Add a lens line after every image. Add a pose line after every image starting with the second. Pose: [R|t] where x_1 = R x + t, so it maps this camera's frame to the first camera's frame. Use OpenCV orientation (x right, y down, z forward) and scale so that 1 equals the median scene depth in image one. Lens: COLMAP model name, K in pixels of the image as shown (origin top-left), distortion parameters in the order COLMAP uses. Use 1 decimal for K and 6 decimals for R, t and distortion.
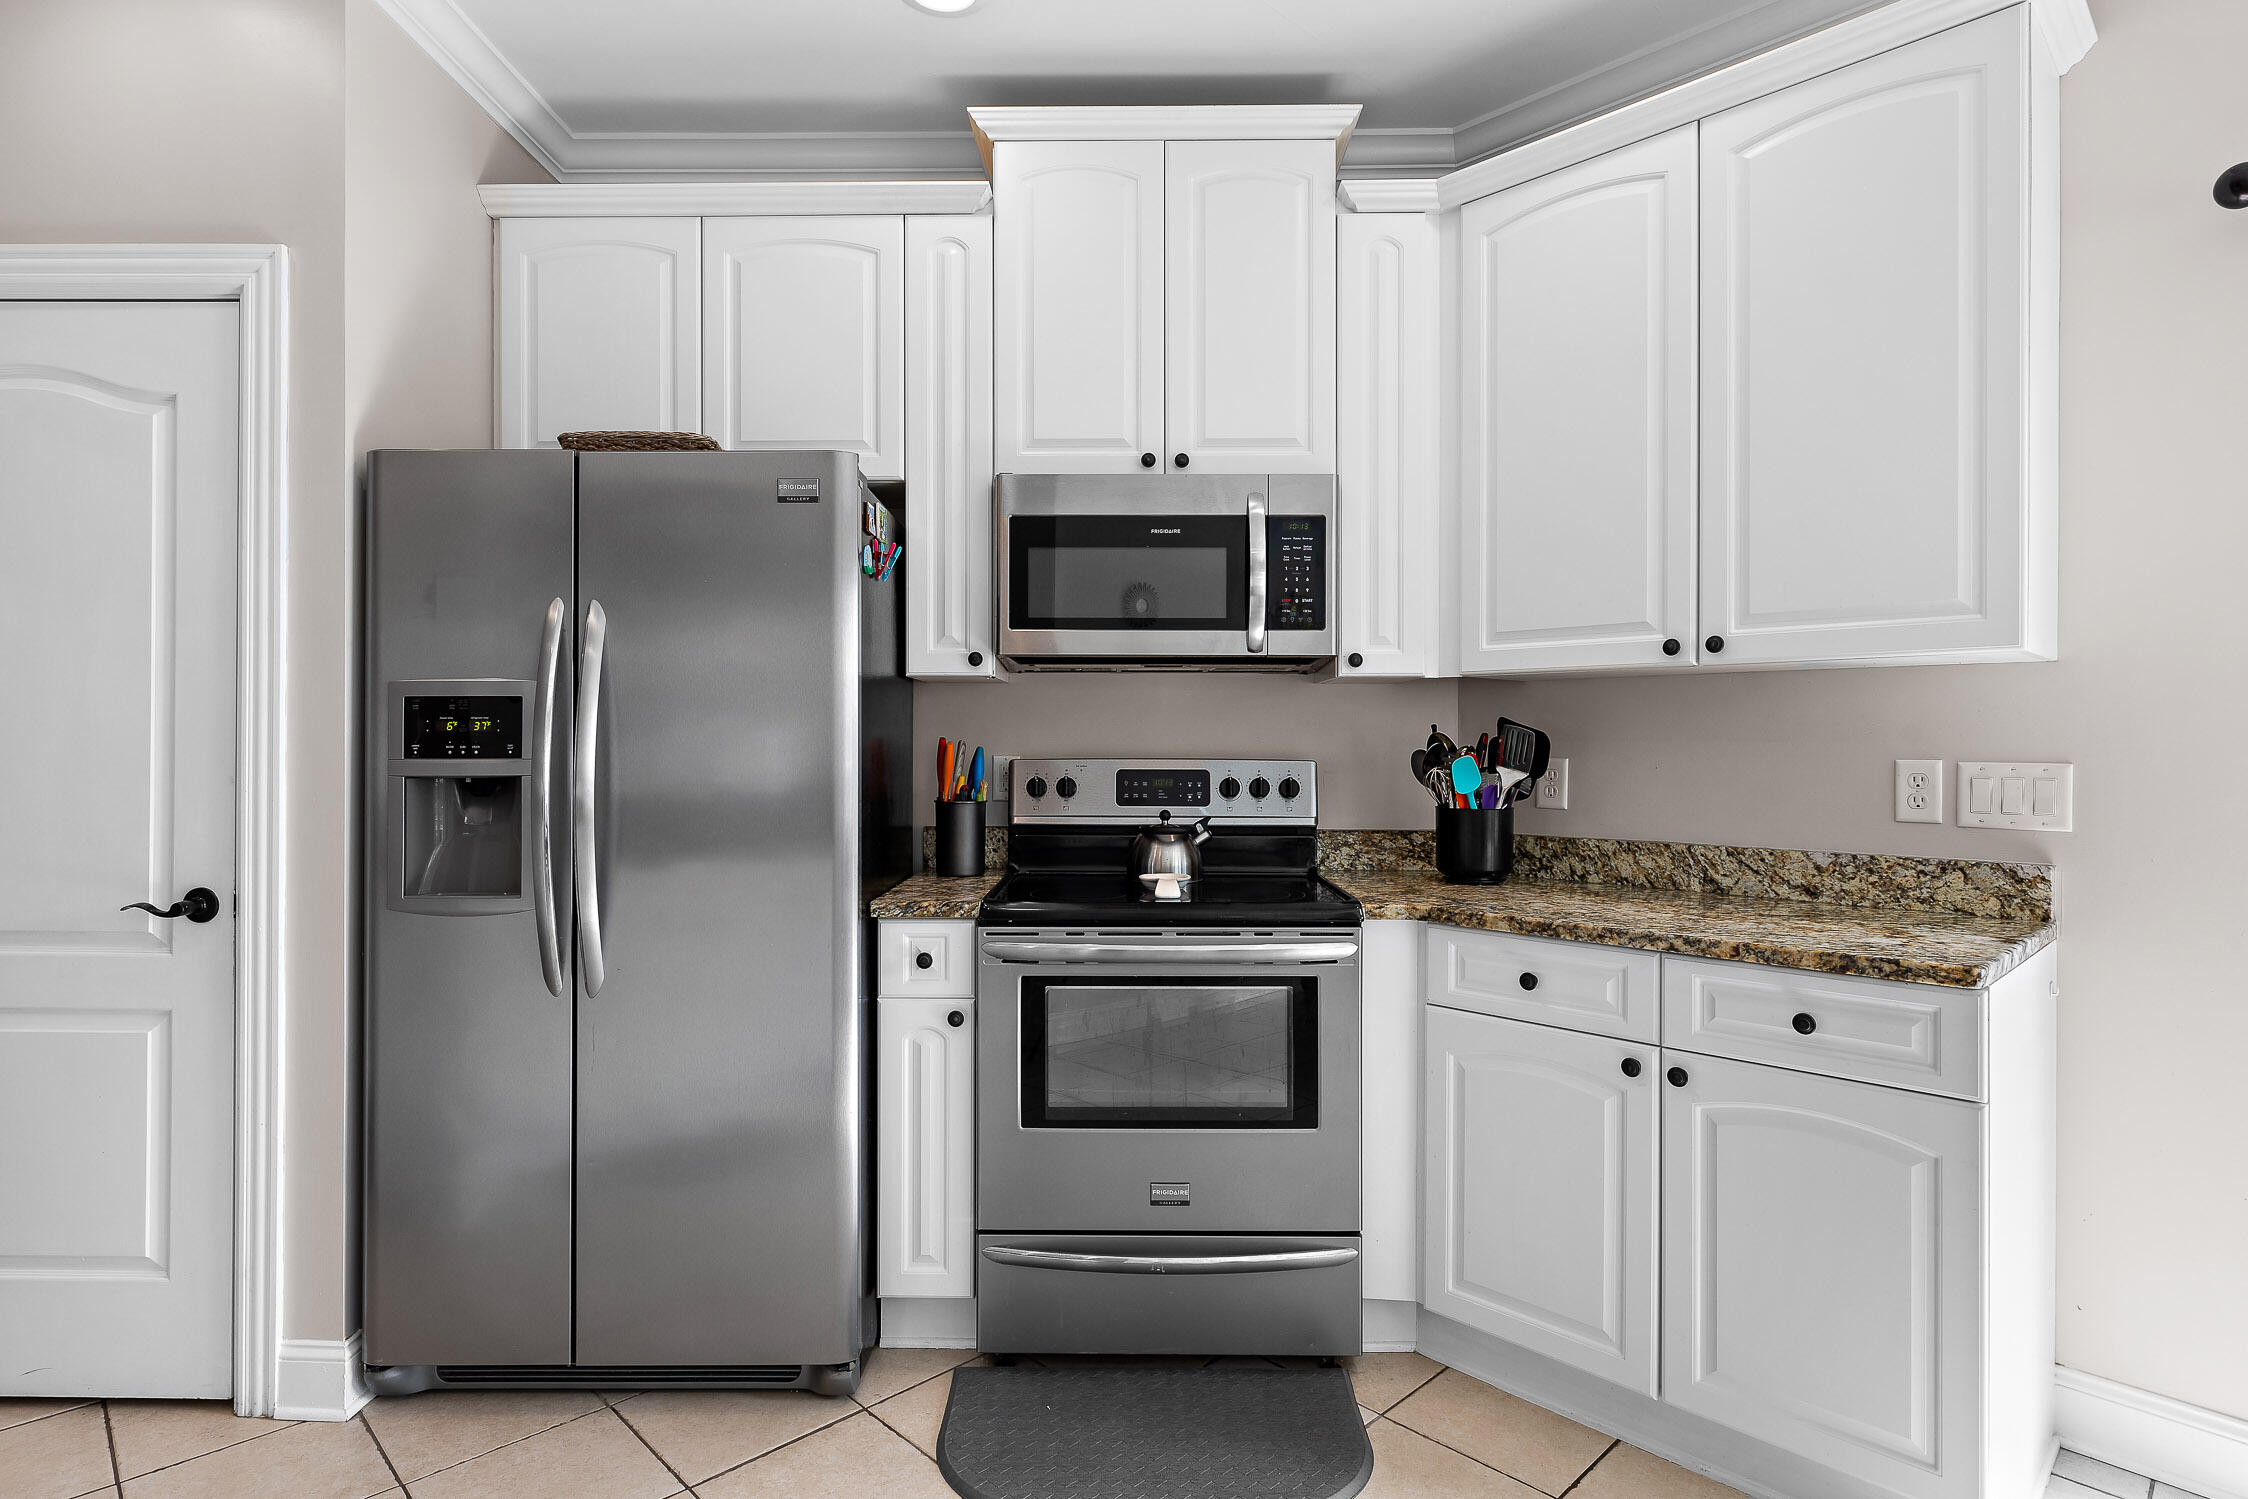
lens RADIAL K [[1179.9, 0, 1118.1], [0, 1179.9, 745.9], [0, 0, 1]] dist [0.001399, 0.000146]
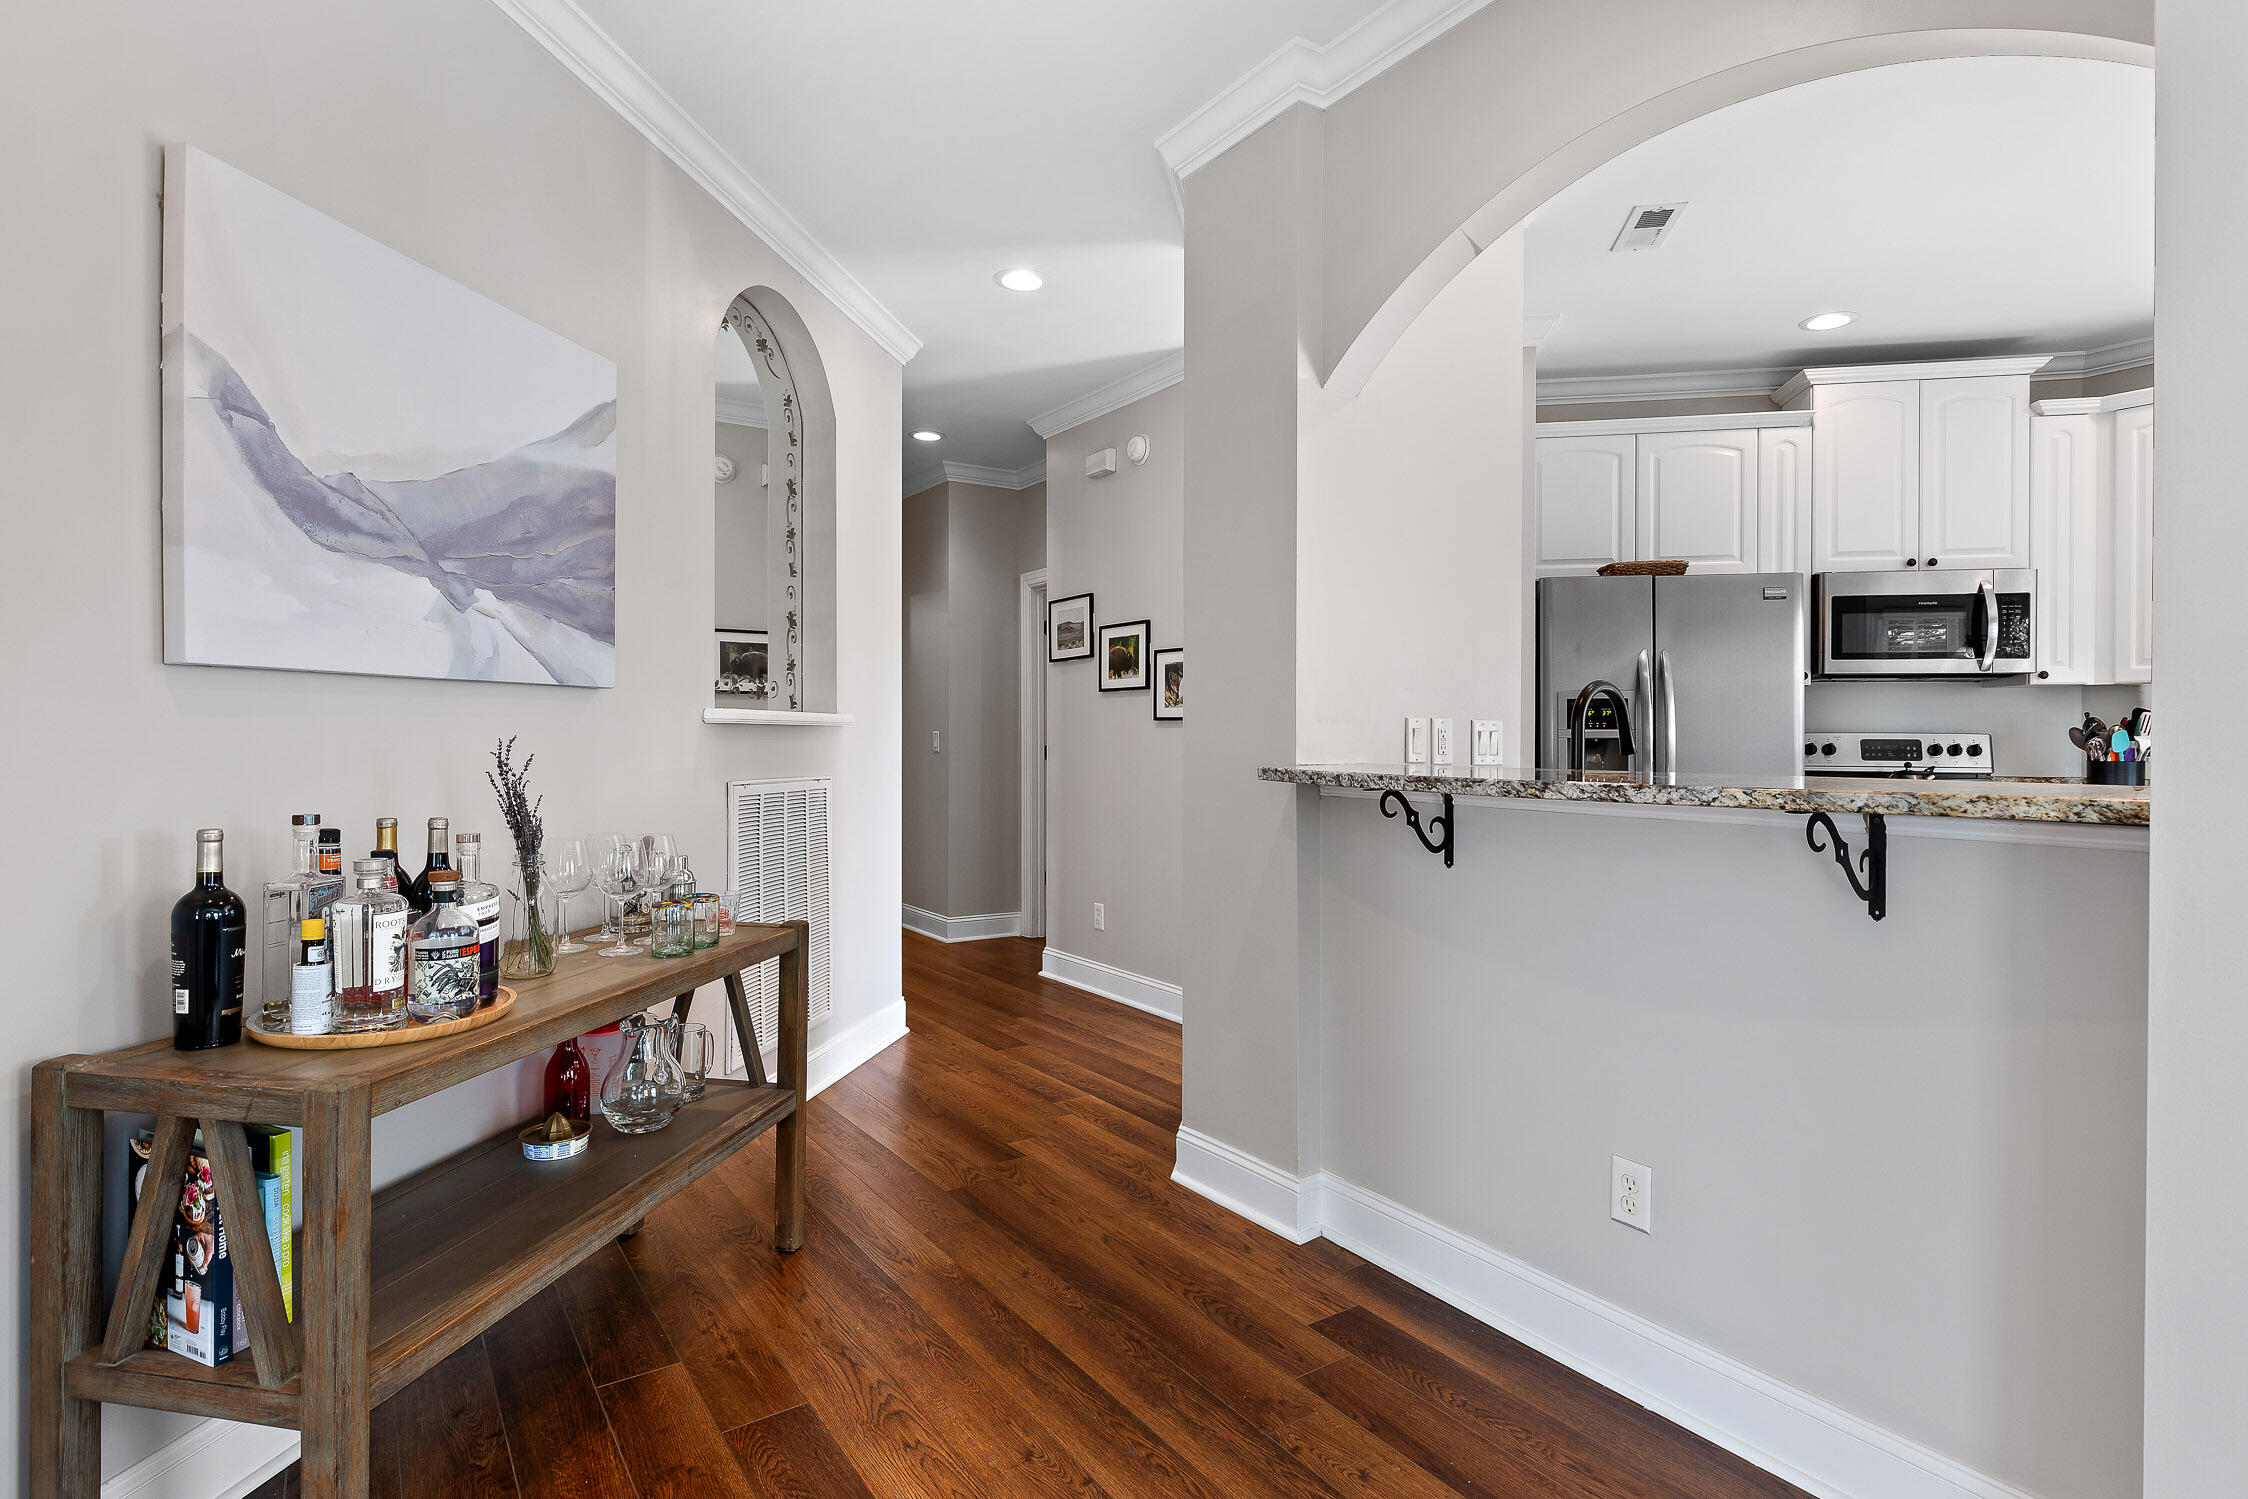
lens RADIAL K [[1133.4, 0, 1106.0], [0, 1133.4, 737.0], [0, 0, 1]] dist [-0.005213, -0.000347]
pose [[0.983495, 0.002454, -0.180921, -0.870788], [-0.002547, 0.999997, -0.000284, 0.022832], [0.180920, 0.000740, 0.983498, -0.897297]]
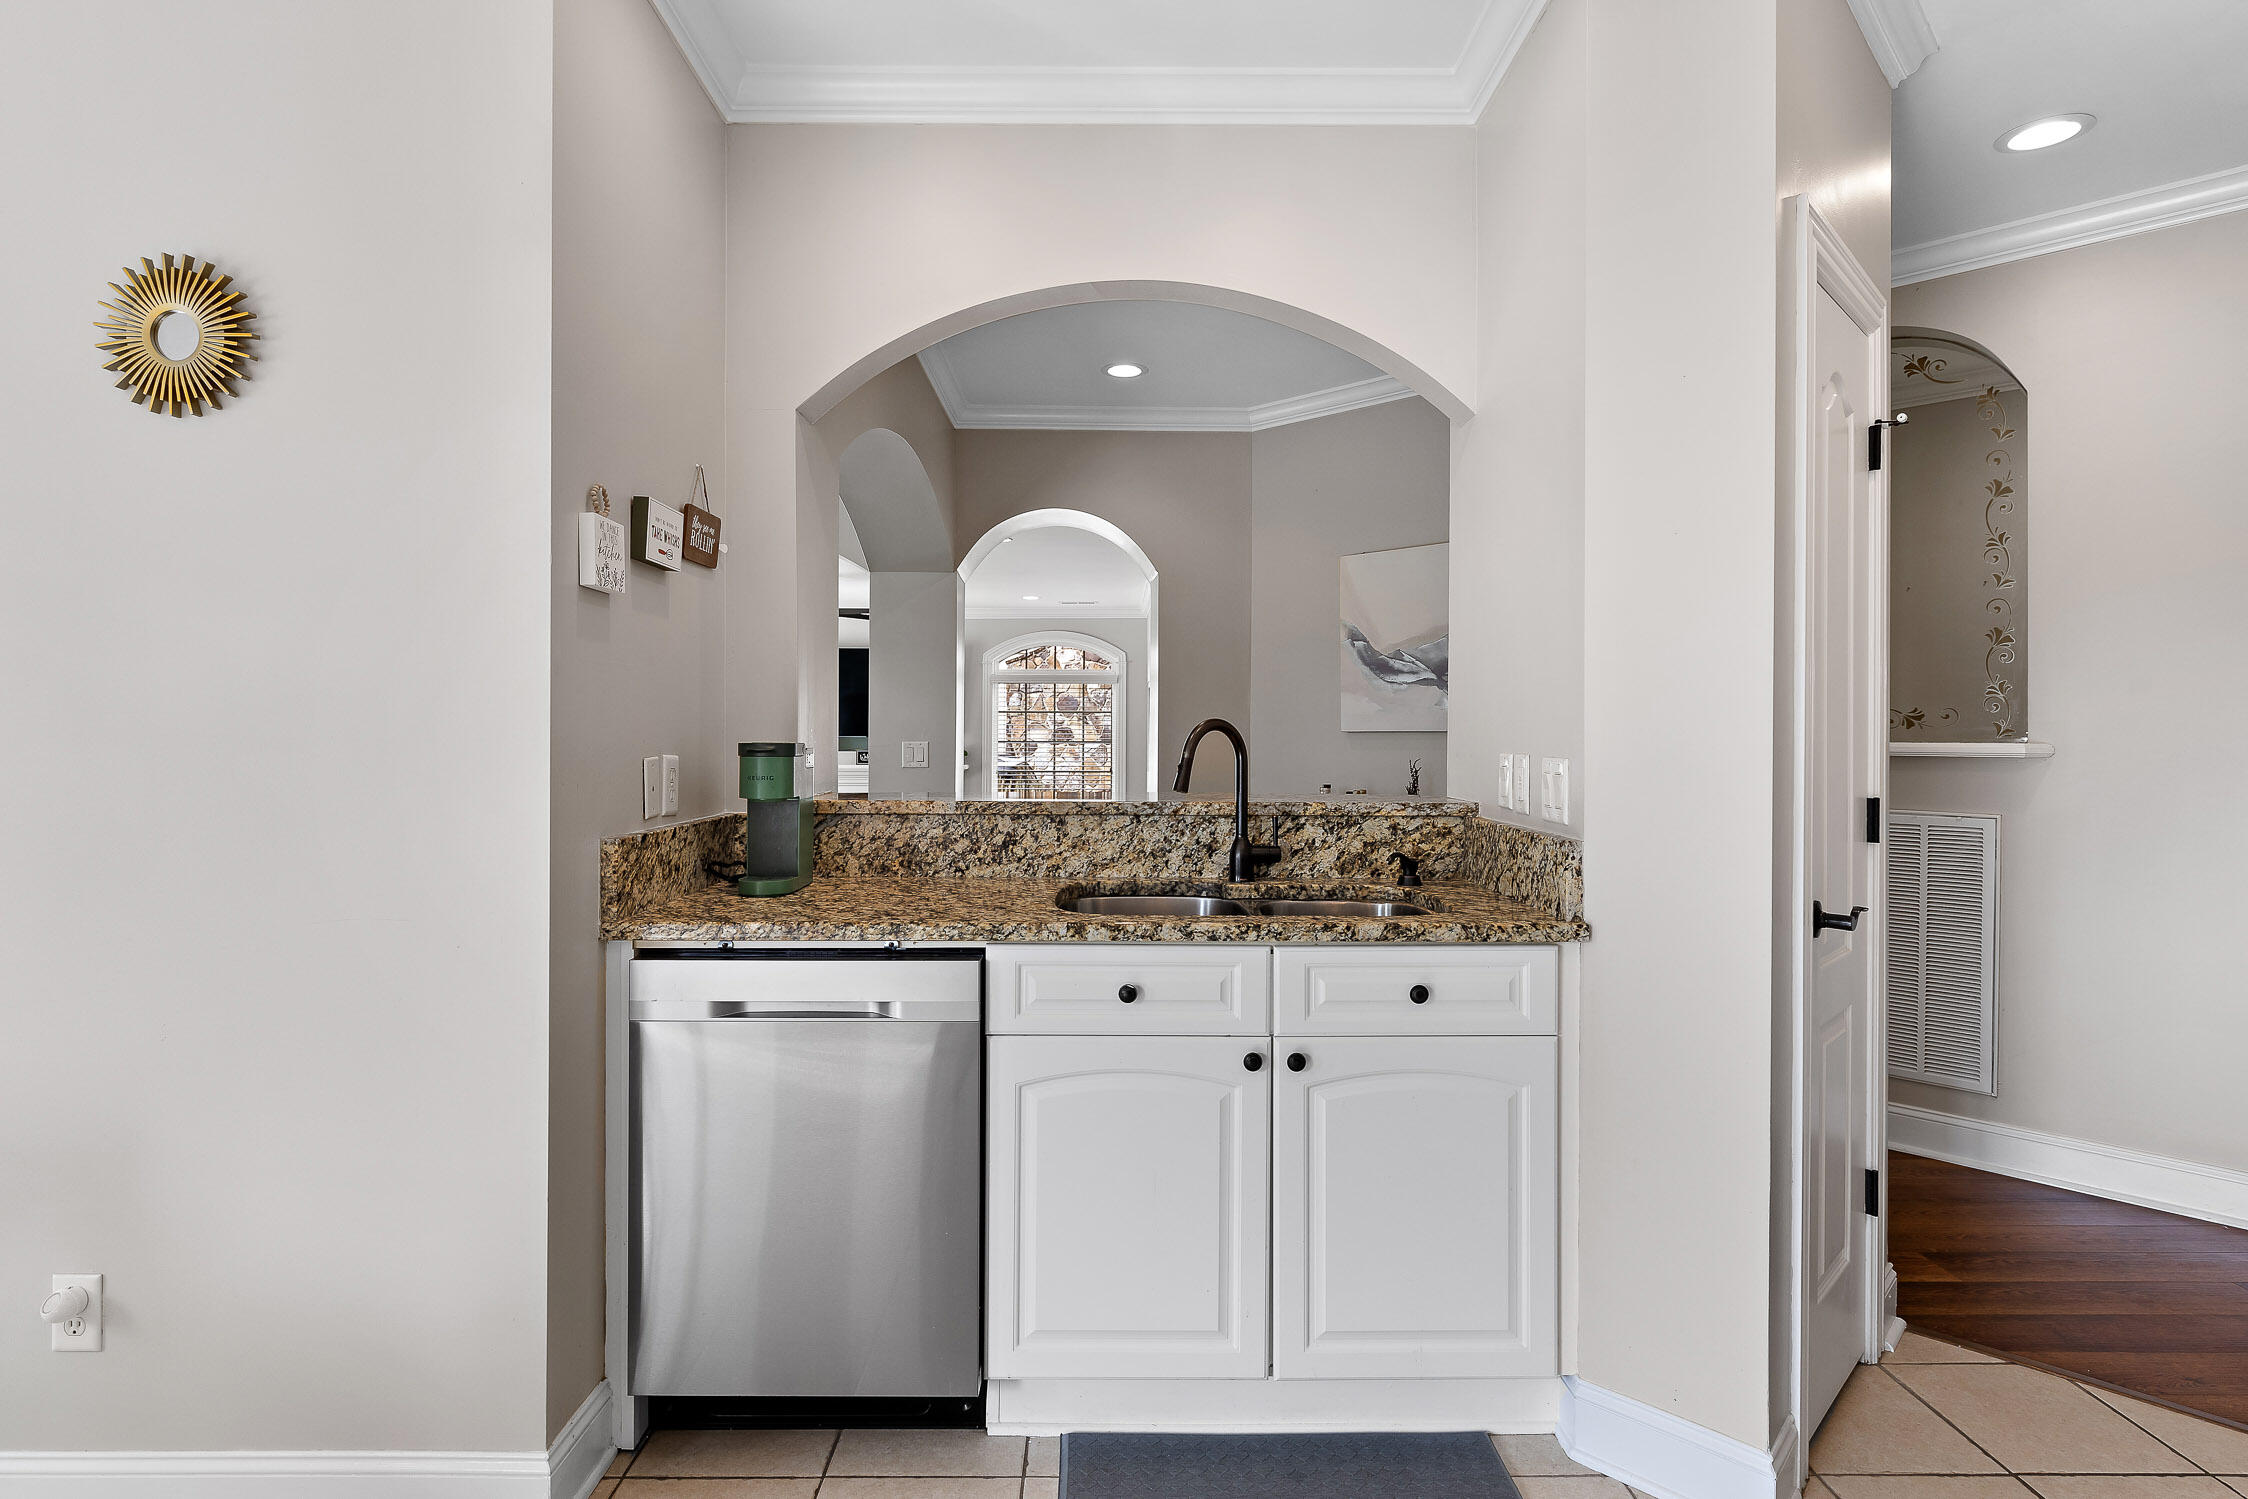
lens RADIAL K [[1133.4, 0, 1115.1], [0, 1133.4, 730.5], [0, 0, 1]] dist [-0.005213, -0.000347]
pose [[-0.690098, -0.008922, -0.723660, 0.120949], [-0.008108, 0.999957, -0.004597, -0.009035], [0.723670, 0.002695, -0.690141, 0.668711]]
